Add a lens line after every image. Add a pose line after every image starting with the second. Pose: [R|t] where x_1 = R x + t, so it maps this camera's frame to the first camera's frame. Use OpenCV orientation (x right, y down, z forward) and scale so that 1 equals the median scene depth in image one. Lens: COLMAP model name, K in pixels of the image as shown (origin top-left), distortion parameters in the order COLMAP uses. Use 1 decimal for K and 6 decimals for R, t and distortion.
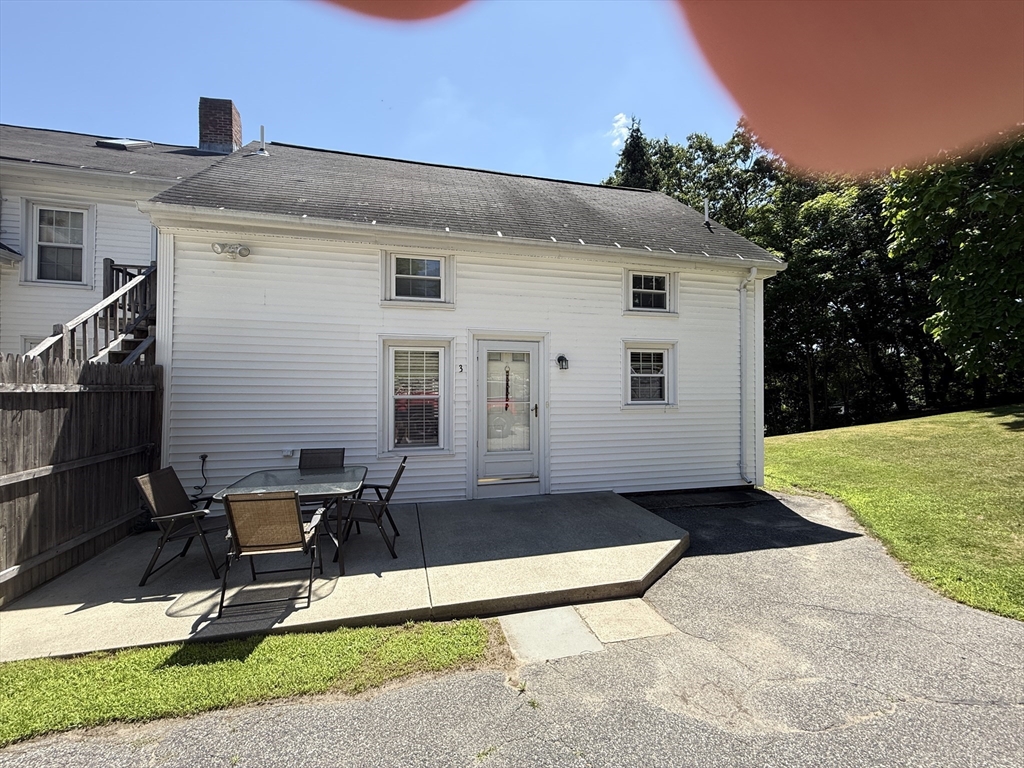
lens RADIAL K [[410.8, 0, 506.9], [0, 410.8, 383.6], [0, 0, 1]] dist [0.000105, 0.000659]
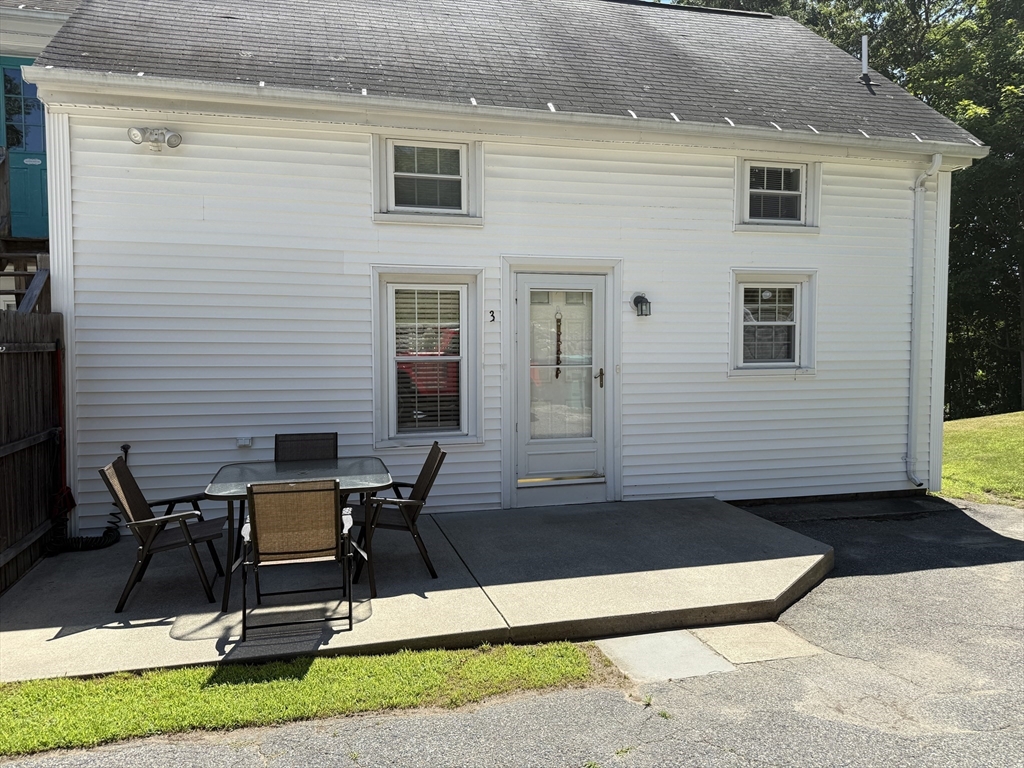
lens RADIAL K [[723.6, 0, 501.7], [0, 723.6, 386.2], [0, 0, 1]] dist [0.033564, -0.040890]
pose [[0.999916, -0.005975, 0.011487, -0.119200], [0.005159, 0.997547, 0.069815, -0.004190], [-0.011876, -0.069750, 0.997494, -0.190101]]
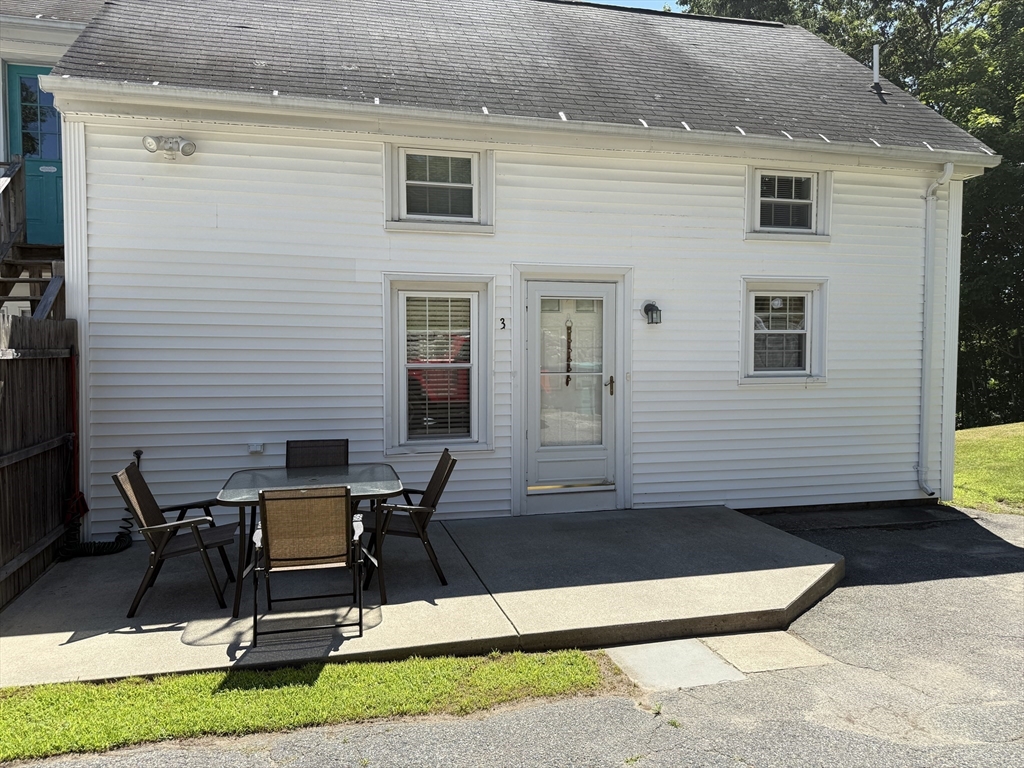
lens RADIAL K [[723.6, 0, 505.7], [0, 723.6, 387.6], [0, 0, 1]] dist [0.033564, -0.040890]
pose [[0.999992, -0.002166, 0.003326, -0.119992], [0.001955, 0.998055, 0.062310, -0.005322], [-0.003454, -0.062303, 0.998051, -0.192953]]
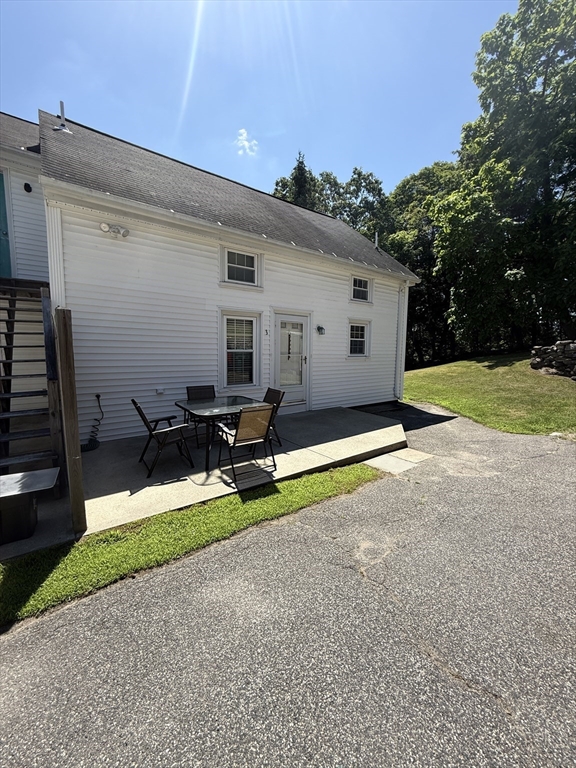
lens RADIAL K [[308.1, 0, 286.8], [0, 308.1, 381.4], [0, 0, 1]] dist [0.000105, 0.000659]
pose [[0.921257, -0.030914, 0.387725, -0.525038], [-0.016241, 0.992910, 0.117755, 0.008882], [-0.388616, -0.114780, 0.914223, -0.095280]]
